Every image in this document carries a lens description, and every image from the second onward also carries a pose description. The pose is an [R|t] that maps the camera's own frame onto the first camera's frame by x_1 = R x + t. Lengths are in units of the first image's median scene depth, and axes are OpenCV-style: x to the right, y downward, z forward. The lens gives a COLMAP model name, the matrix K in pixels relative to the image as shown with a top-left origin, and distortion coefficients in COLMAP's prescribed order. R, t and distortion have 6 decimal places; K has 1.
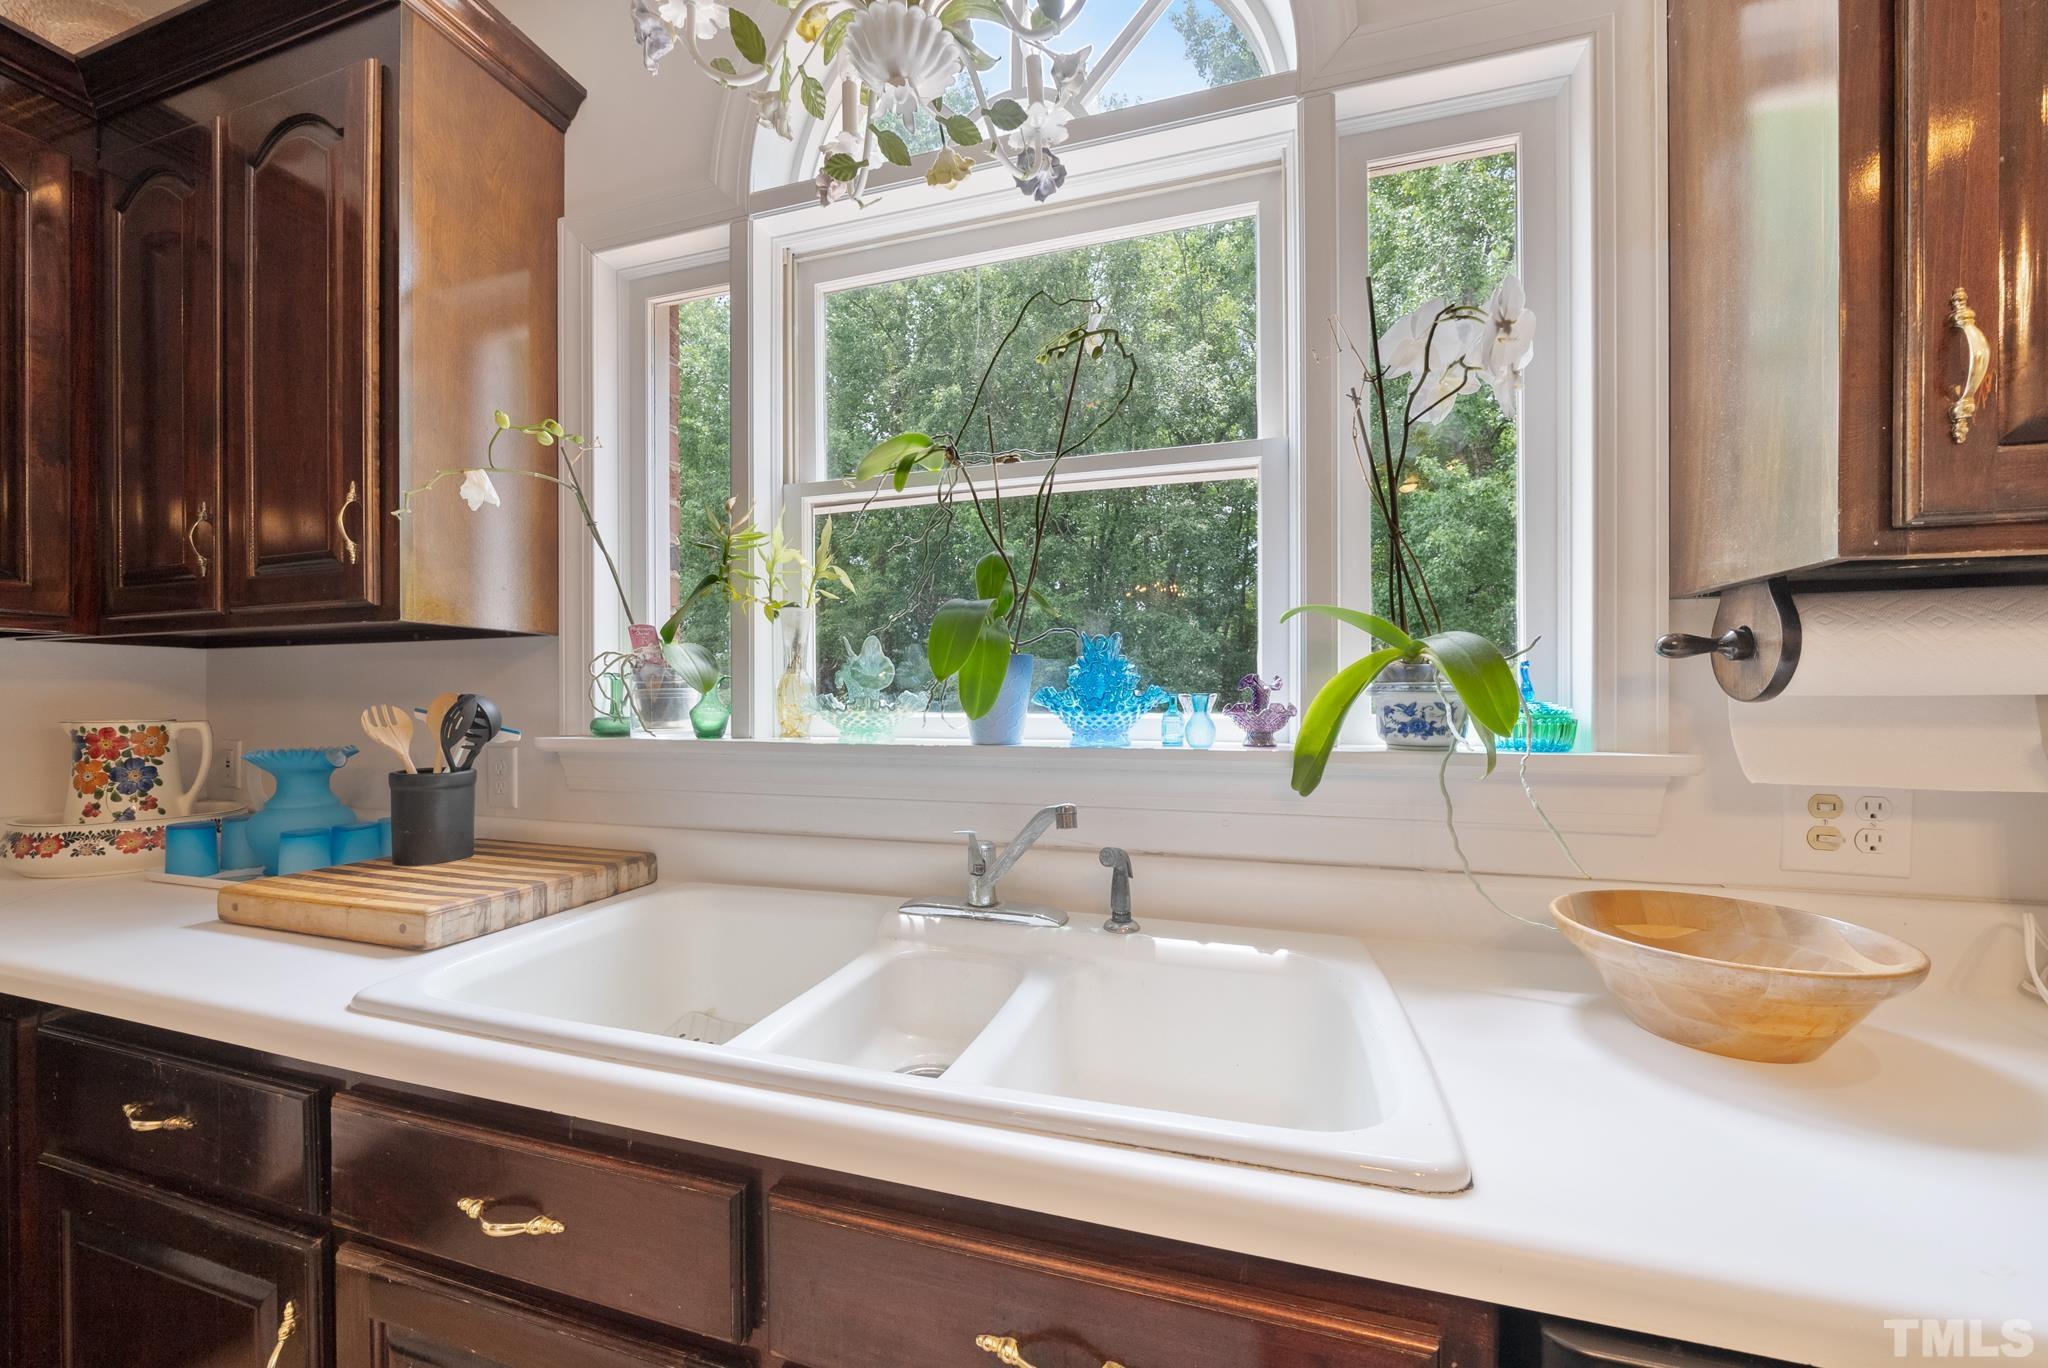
lens RADIAL K [[777.0, 0, 1017.7], [0, 777.0, 705.4], [0, 0, 1]] dist [-0.000396, -0.000166]
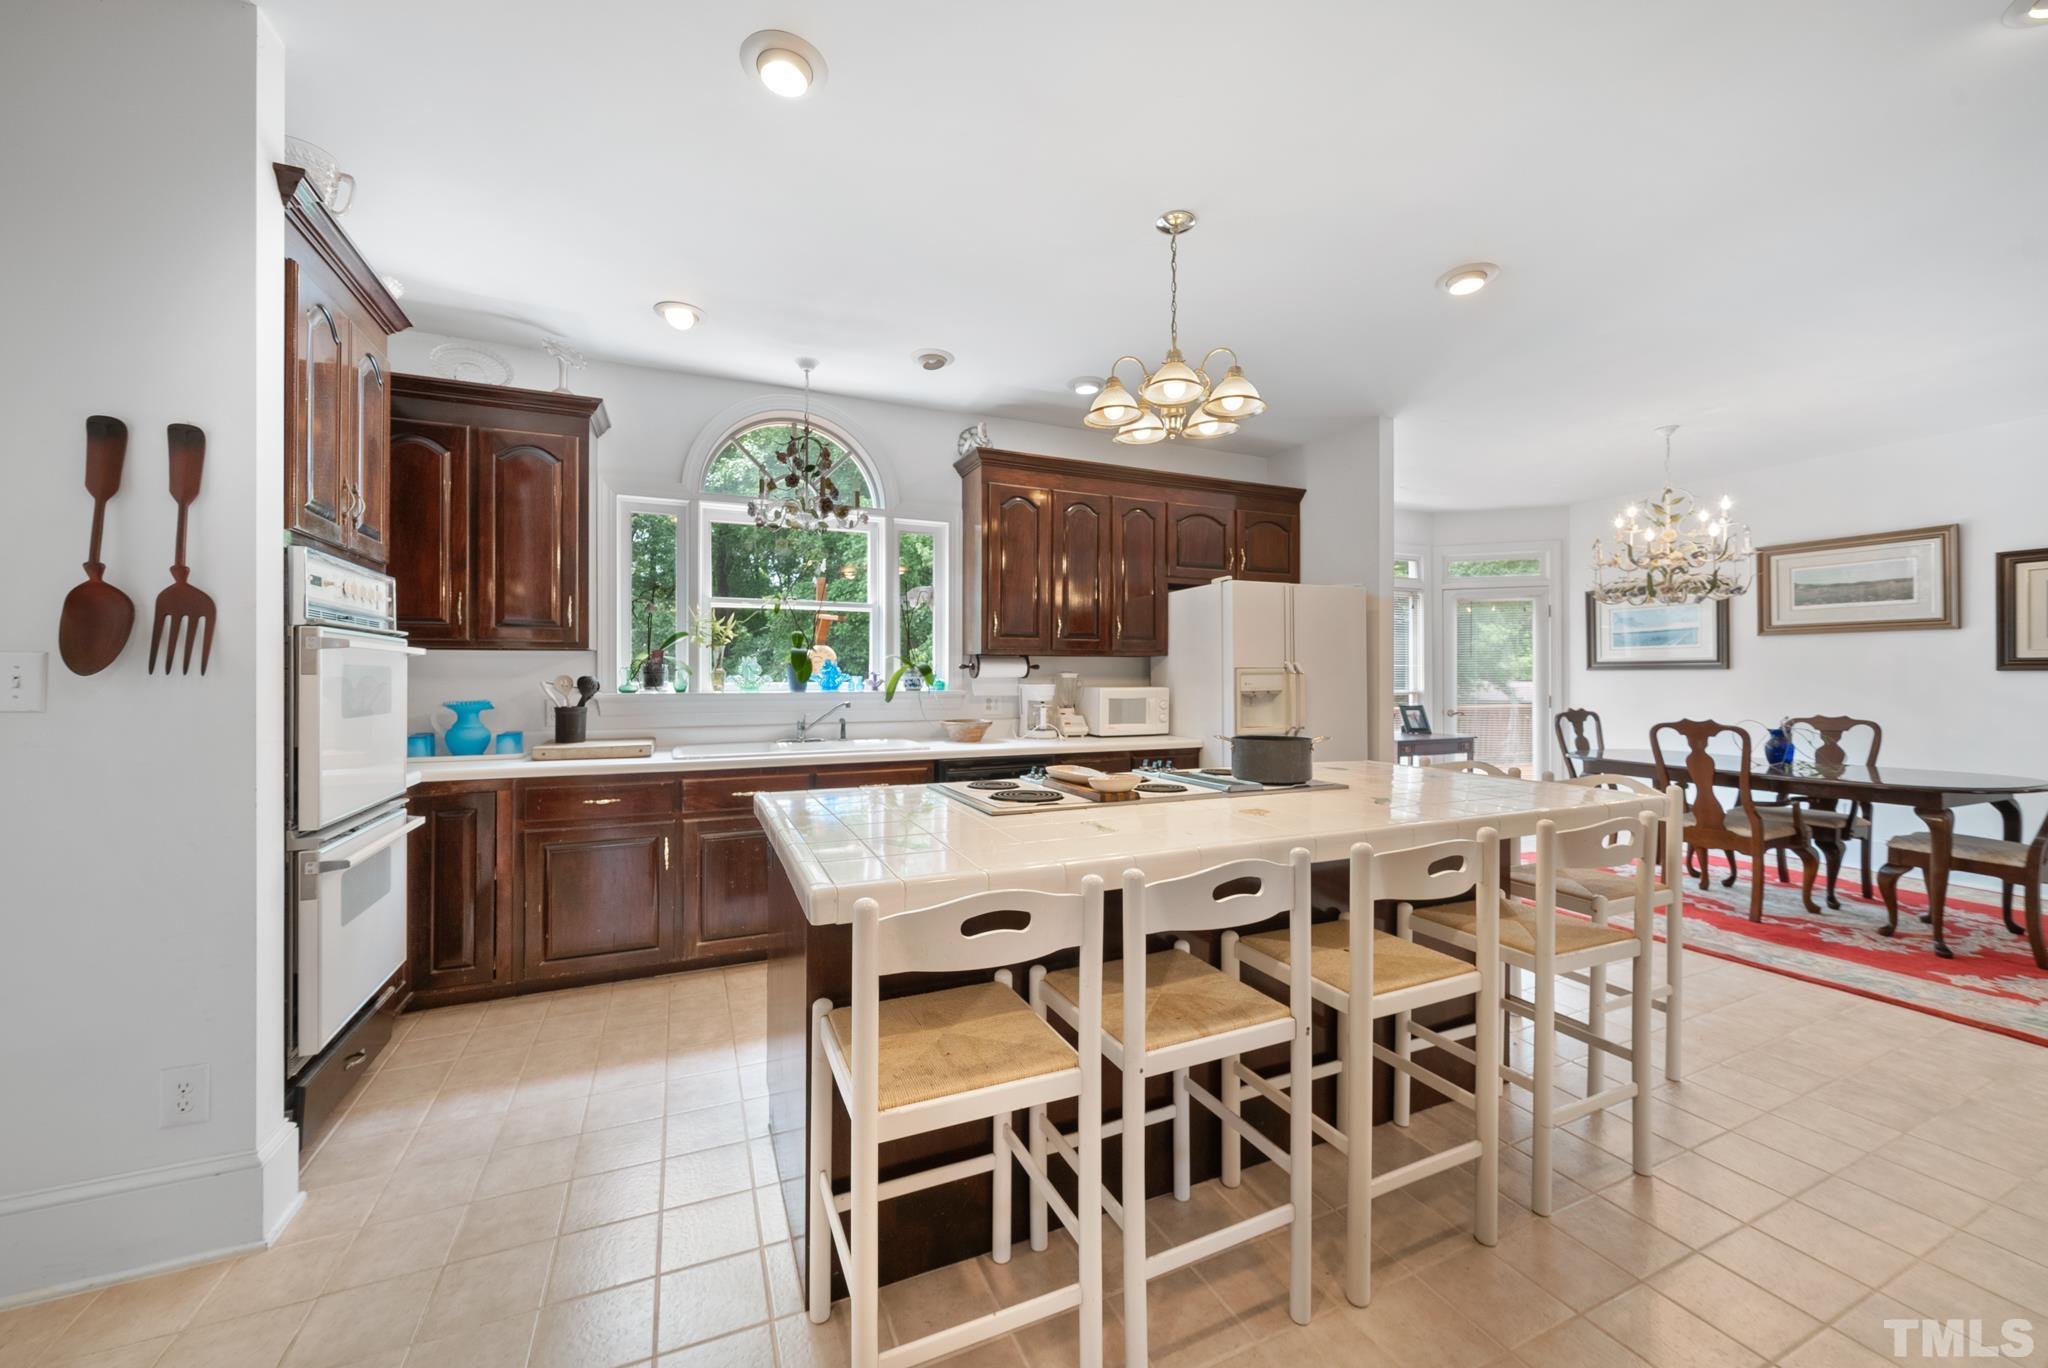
lens RADIAL K [[777.0, 0, 1023.7], [0, 777.0, 676.9], [0, 0, 1]] dist [-0.000396, -0.000166]
pose [[0.743823, -0.000230, 0.668377, -1.472728], [-0.001730, 0.999996, 0.002270, -0.018261], [-0.668375, -0.002845, 0.743819, -2.000446]]
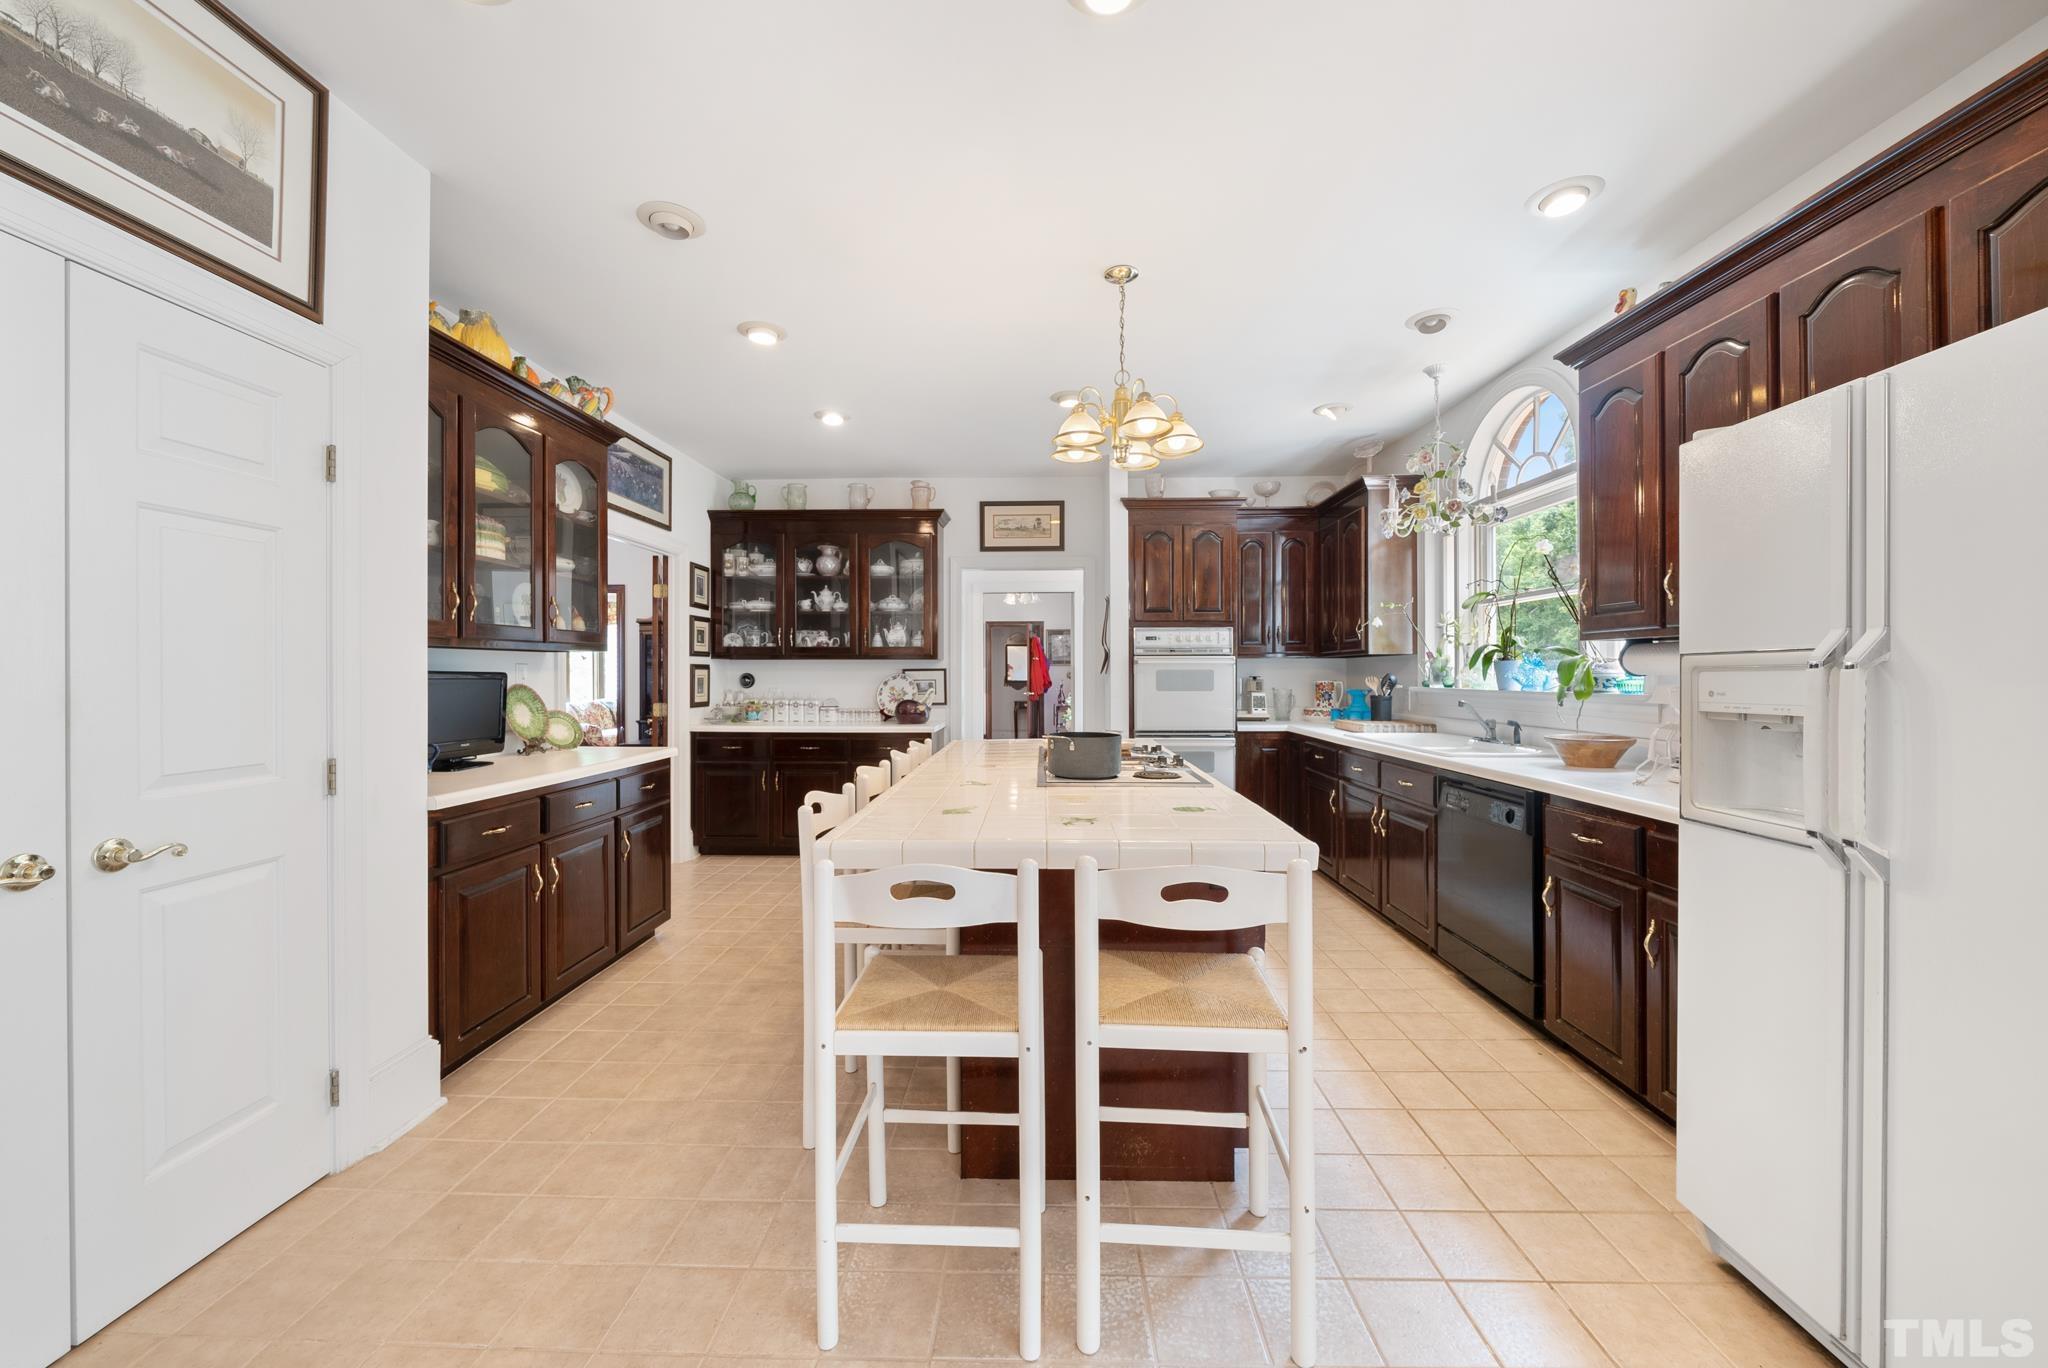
lens RADIAL K [[777.0, 0, 1022.4], [0, 777.0, 674.3], [0, 0, 1]] dist [-0.000396, -0.000166]
pose [[0.279227, -0.001920, -0.960223, 2.375749], [0.004161, 0.999991, -0.000789, -0.016057], [0.960216, -0.003775, 0.279233, -1.680275]]
